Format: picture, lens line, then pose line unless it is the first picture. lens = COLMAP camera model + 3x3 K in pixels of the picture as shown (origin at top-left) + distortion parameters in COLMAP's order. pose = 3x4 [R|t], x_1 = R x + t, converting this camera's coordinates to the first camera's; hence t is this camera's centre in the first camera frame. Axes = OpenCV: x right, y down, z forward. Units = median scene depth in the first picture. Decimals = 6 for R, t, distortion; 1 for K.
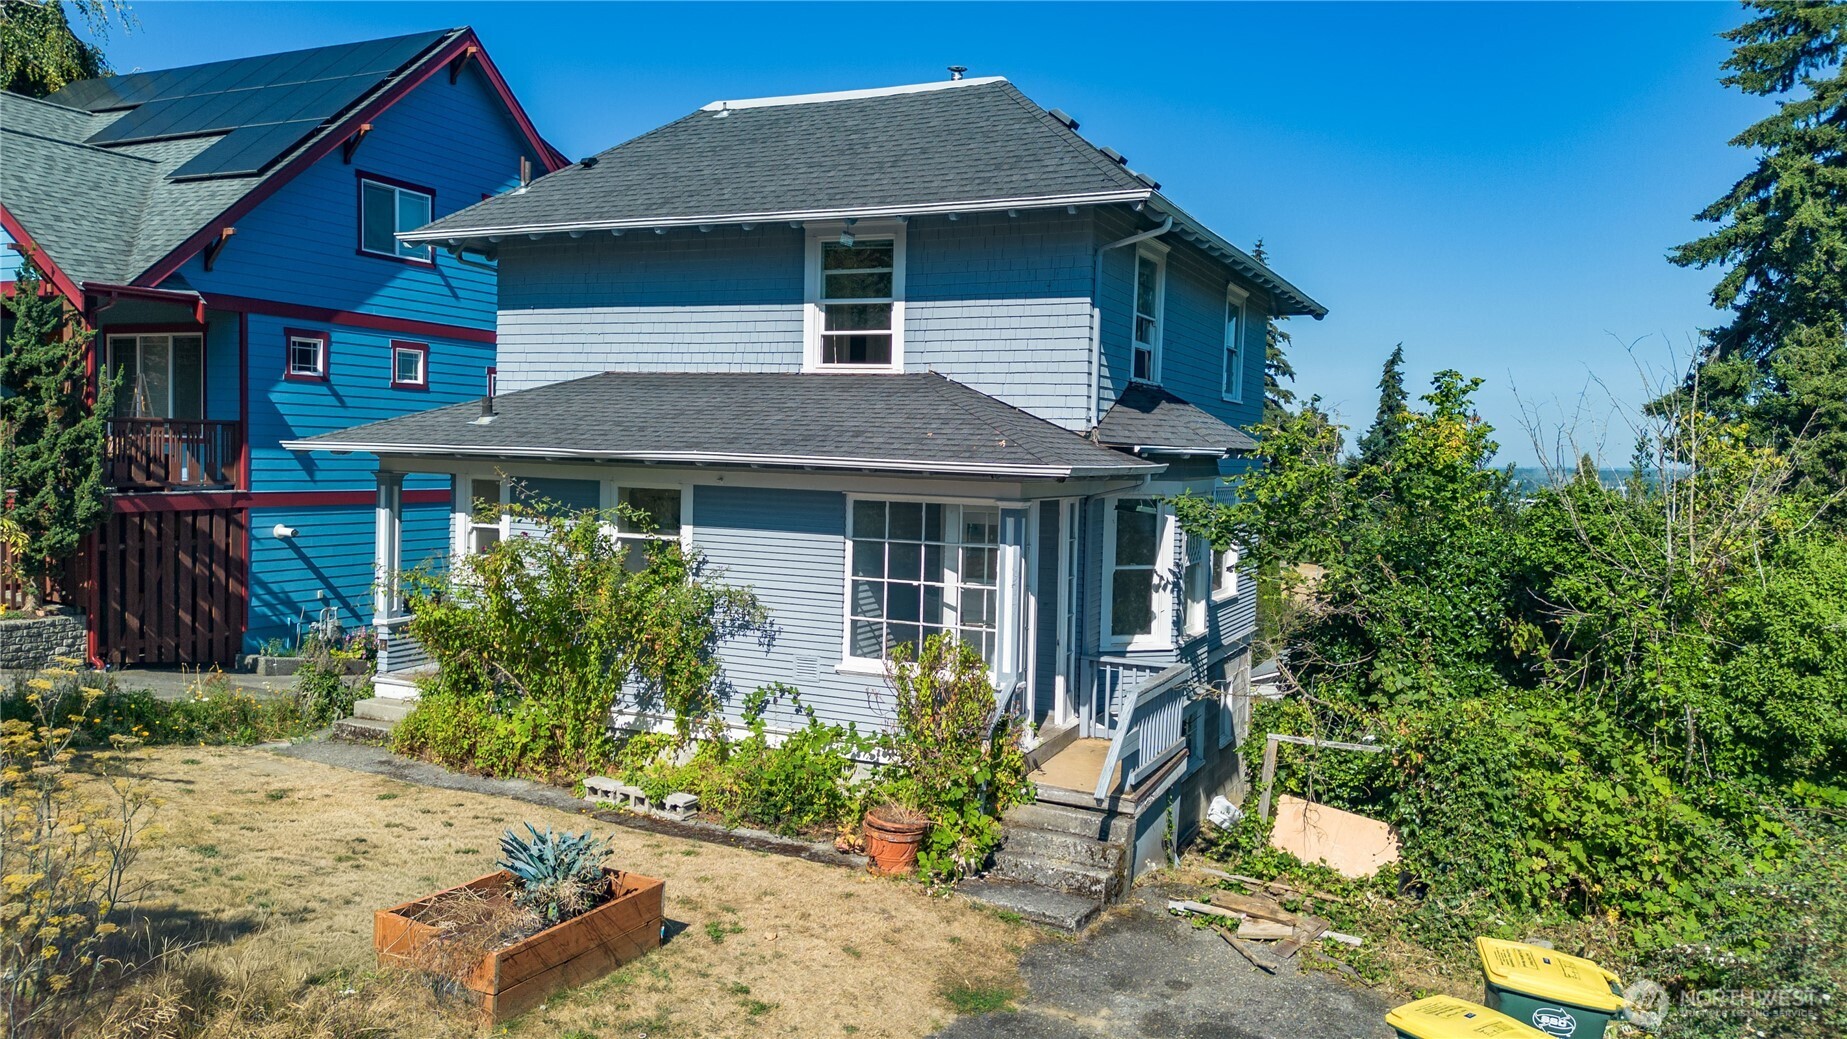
lens RADIAL K [[1321.9, 0, 923.5], [0, 1321.9, 519.5], [0, 0, 1]] dist [0.053175, -0.040922]
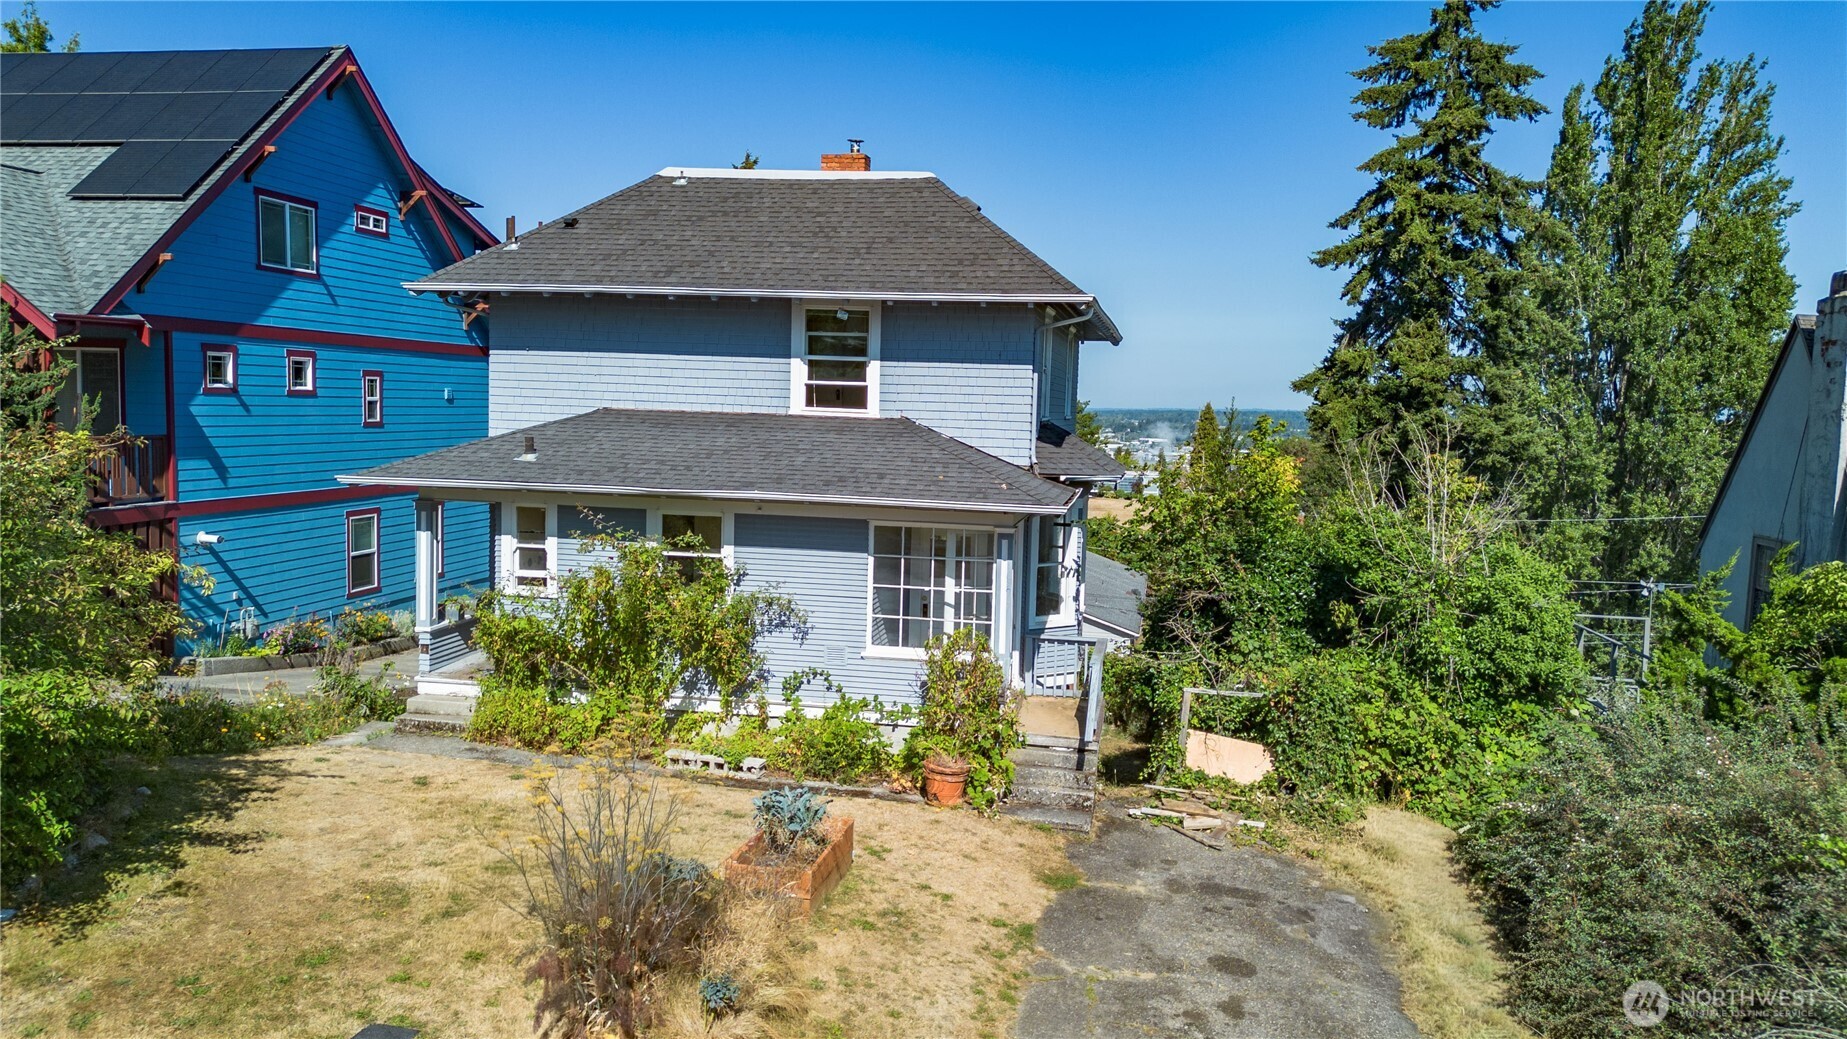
lens RADIAL K [[1321.9, 0, 923.5], [0, 1321.9, 519.5], [0, 0, 1]] dist [0.053175, -0.040922]
pose [[0.966259, -0.022104, 0.256623, -0.311573], [0.010528, 0.998868, 0.046398, -0.073993], [-0.257358, -0.042131, 0.965397, -0.245171]]
